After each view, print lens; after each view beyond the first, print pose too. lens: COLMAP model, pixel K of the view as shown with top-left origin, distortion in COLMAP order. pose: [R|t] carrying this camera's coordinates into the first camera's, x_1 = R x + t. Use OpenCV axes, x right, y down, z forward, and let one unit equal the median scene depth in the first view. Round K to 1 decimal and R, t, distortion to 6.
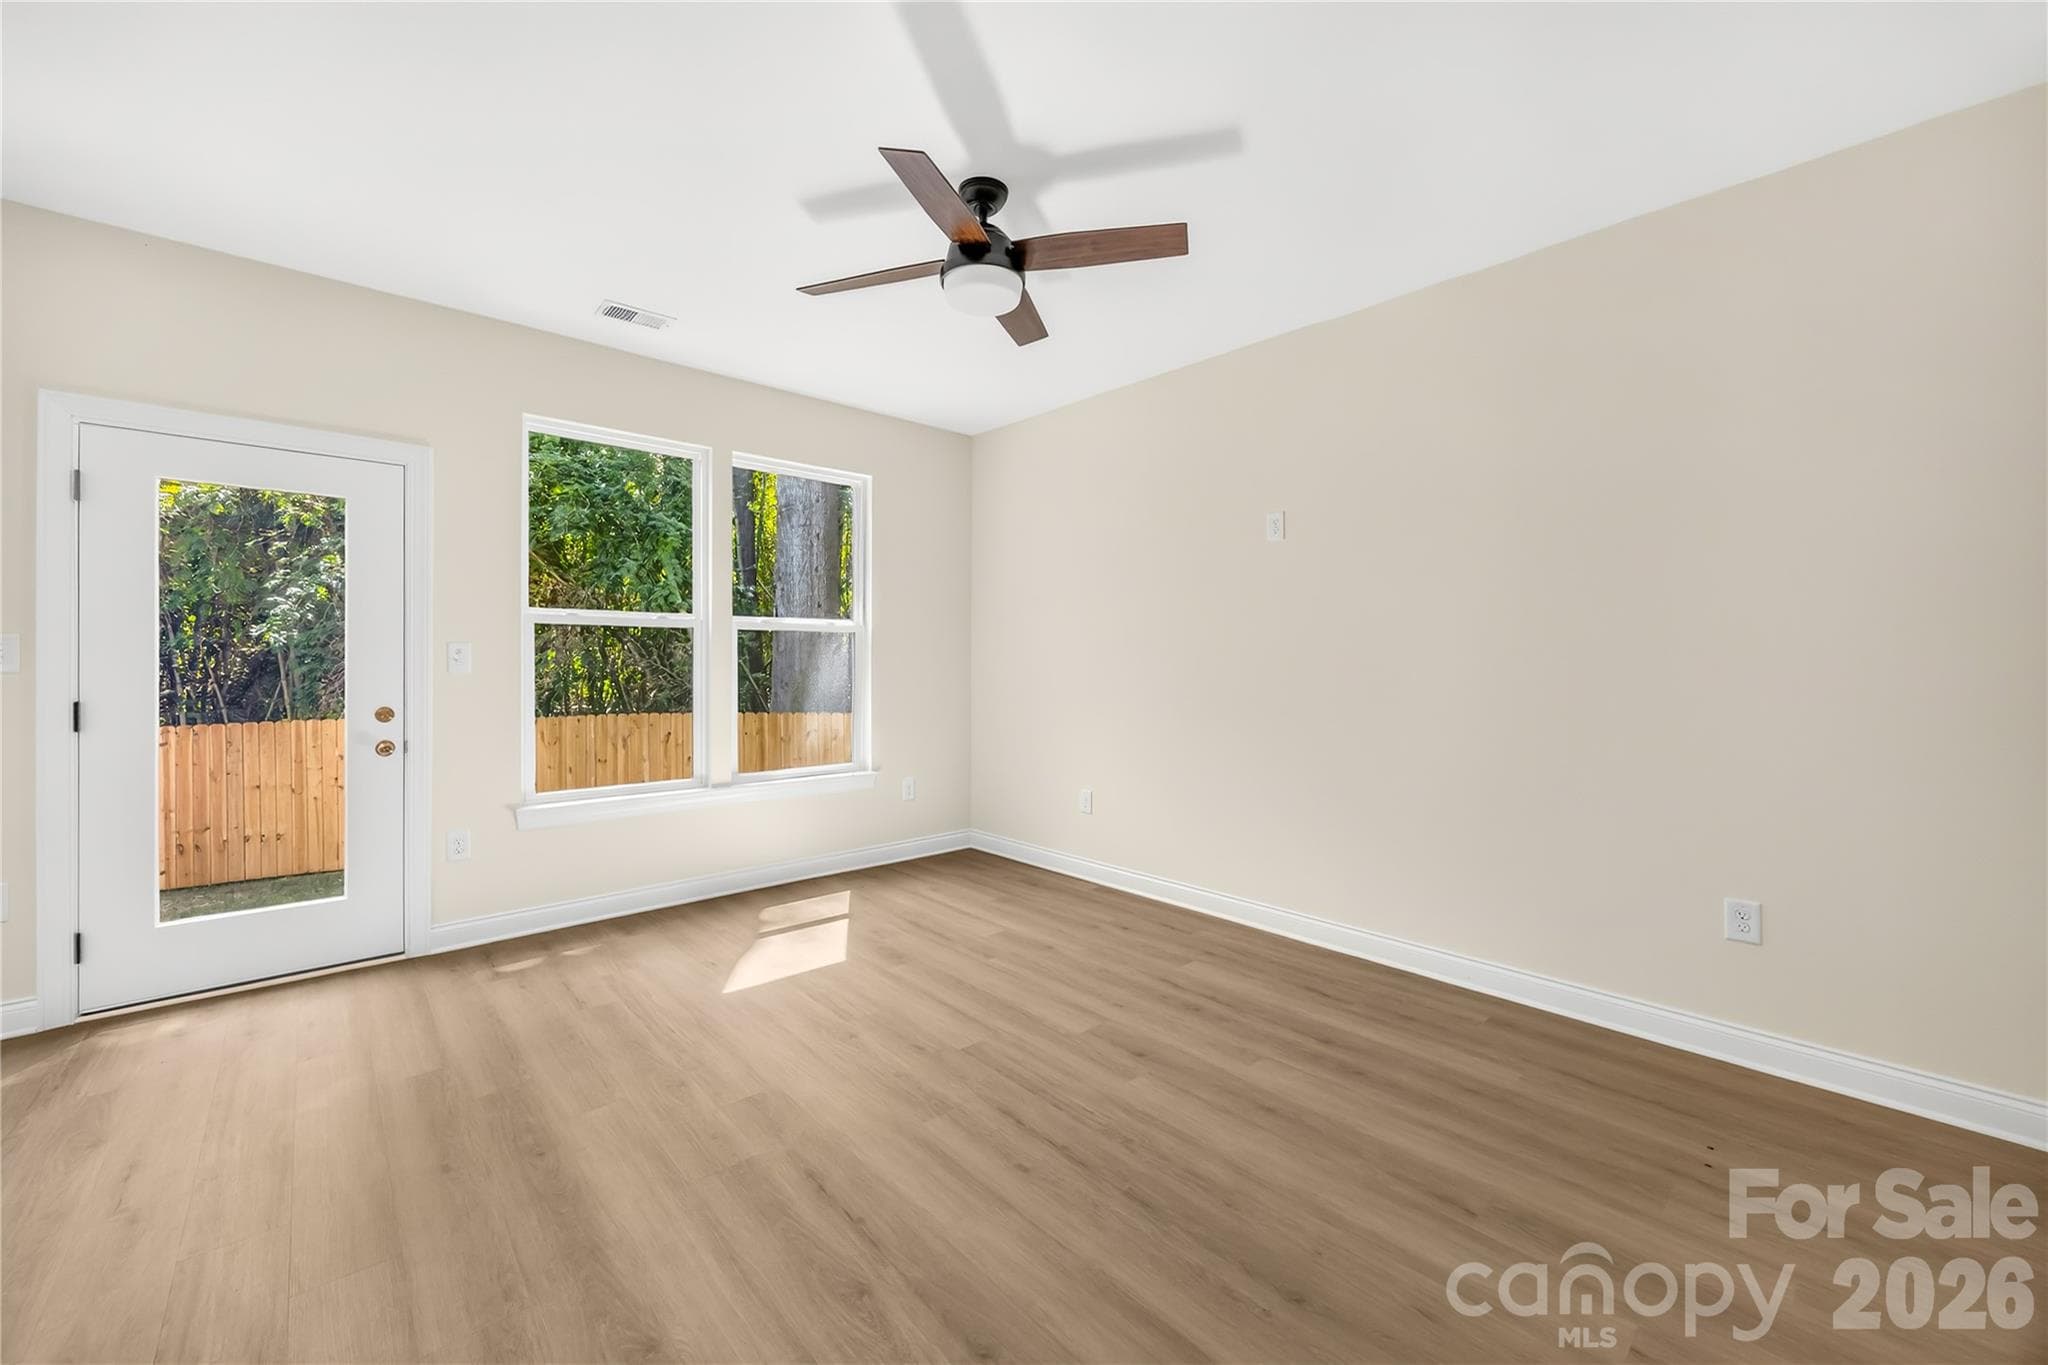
lens RADIAL K [[794.6, 0, 1026.8], [0, 794.6, 669.3], [0, 0, 1]] dist [-0.007764, -0.000050]
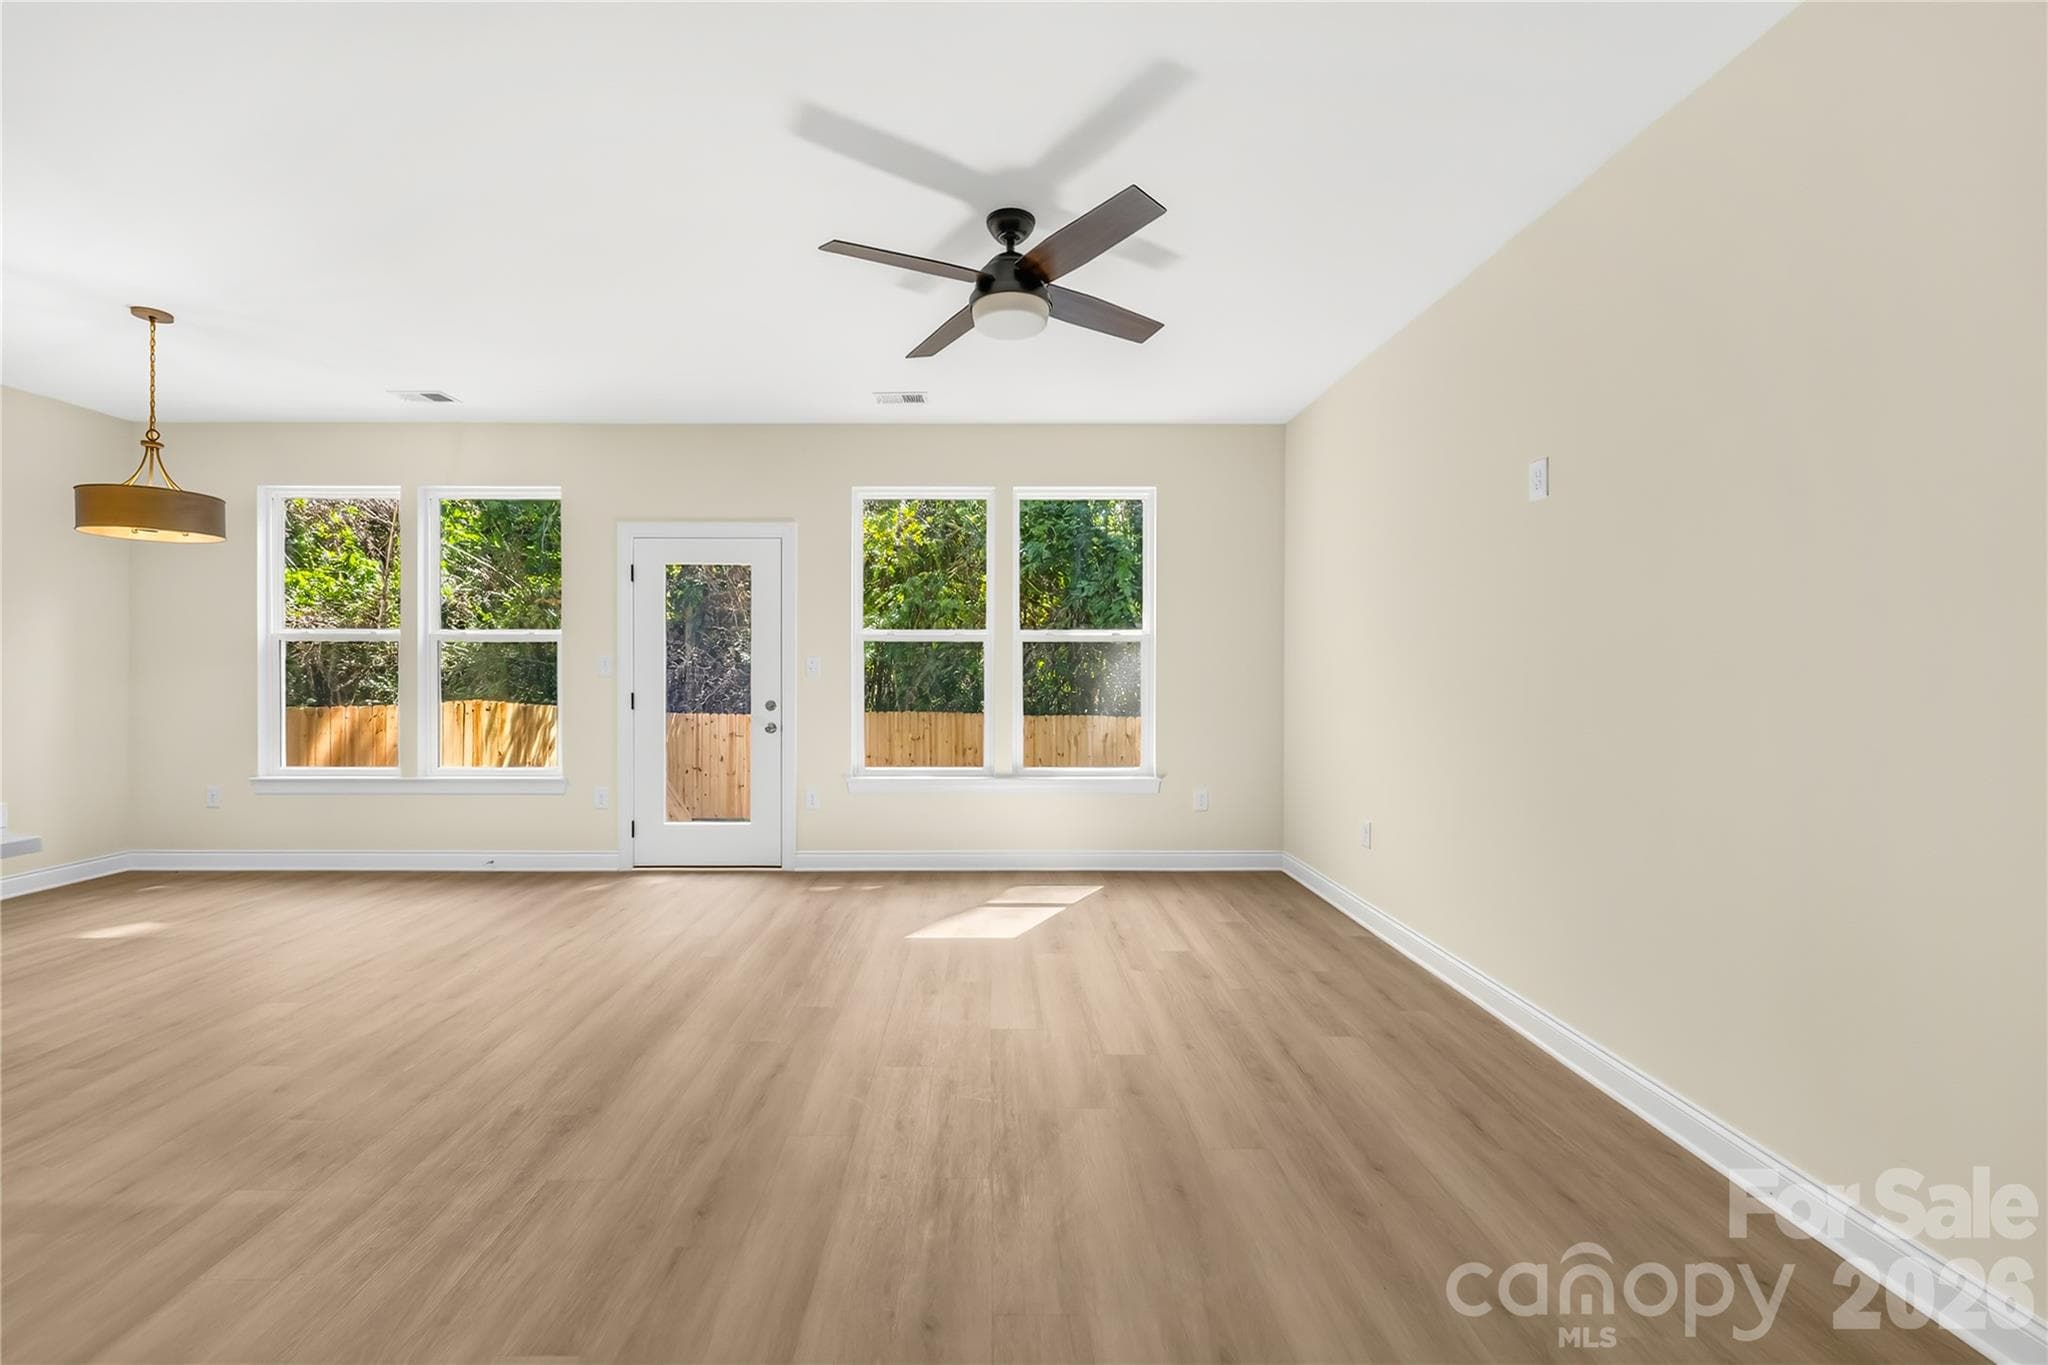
lens RADIAL K [[794.6, 0, 1001.7], [0, 794.6, 681.4], [0, 0, 1]] dist [-0.007764, -0.000050]
pose [[0.745540, 0.006526, -0.666429, 0.416472], [-0.003151, 0.999975, 0.006268, -0.000020], [0.666453, -0.002573, 0.745543, 0.133988]]
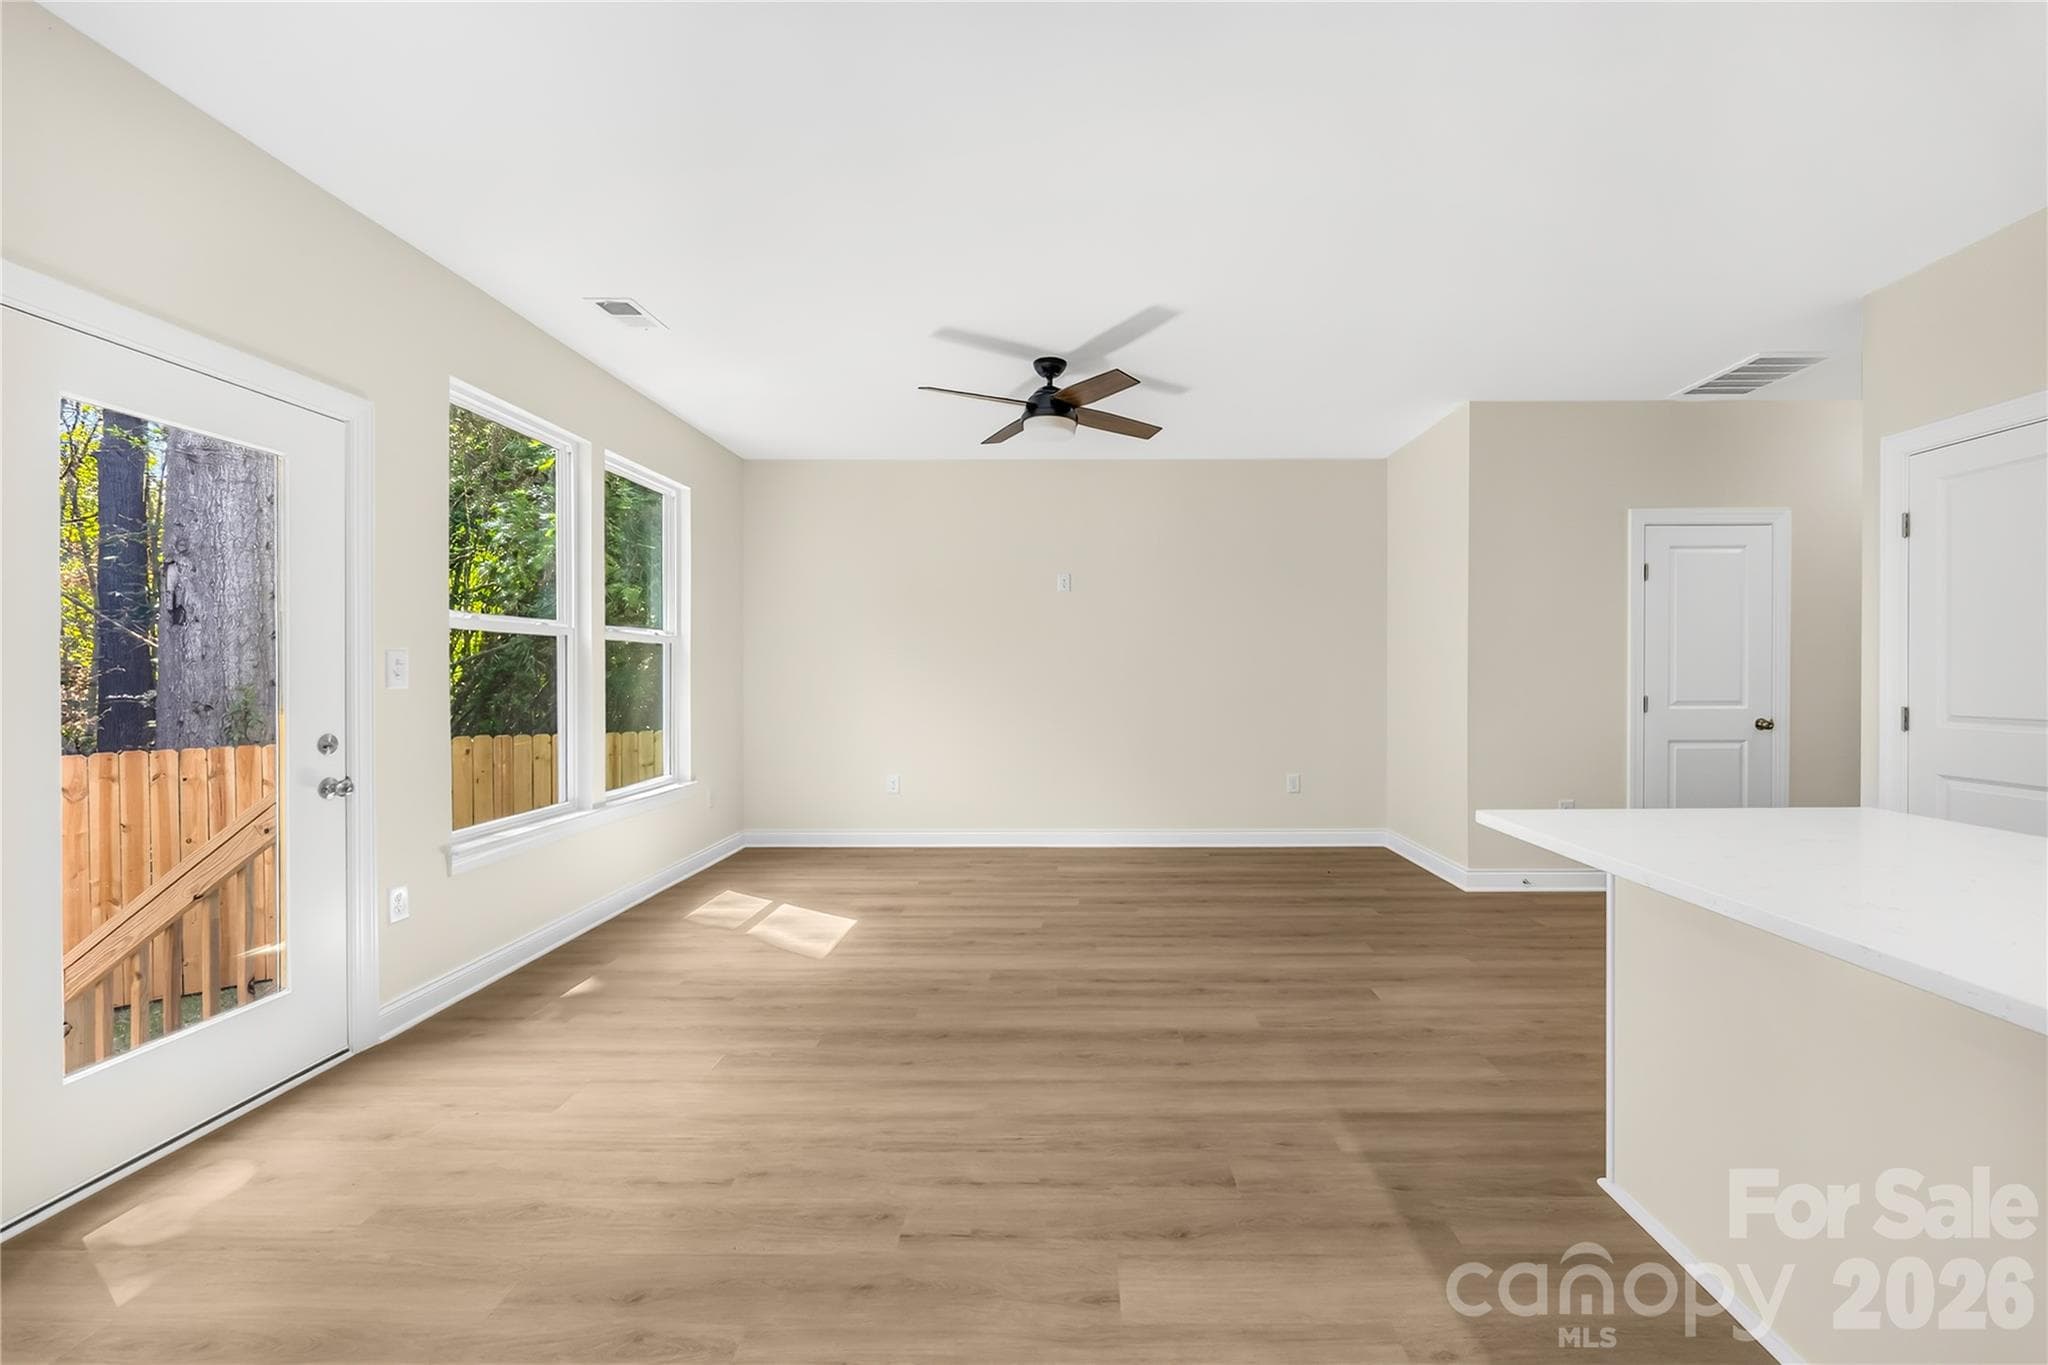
lens RADIAL K [[794.6, 0, 1066.7], [0, 794.6, 671.8], [0, 0, 1]] dist [-0.007764, -0.000050]
pose [[0.677752, -0.005446, 0.735270, -0.746508], [0.011551, 0.999928, -0.003242, -0.001875], [-0.735199, 0.010690, 0.677767, -0.042350]]
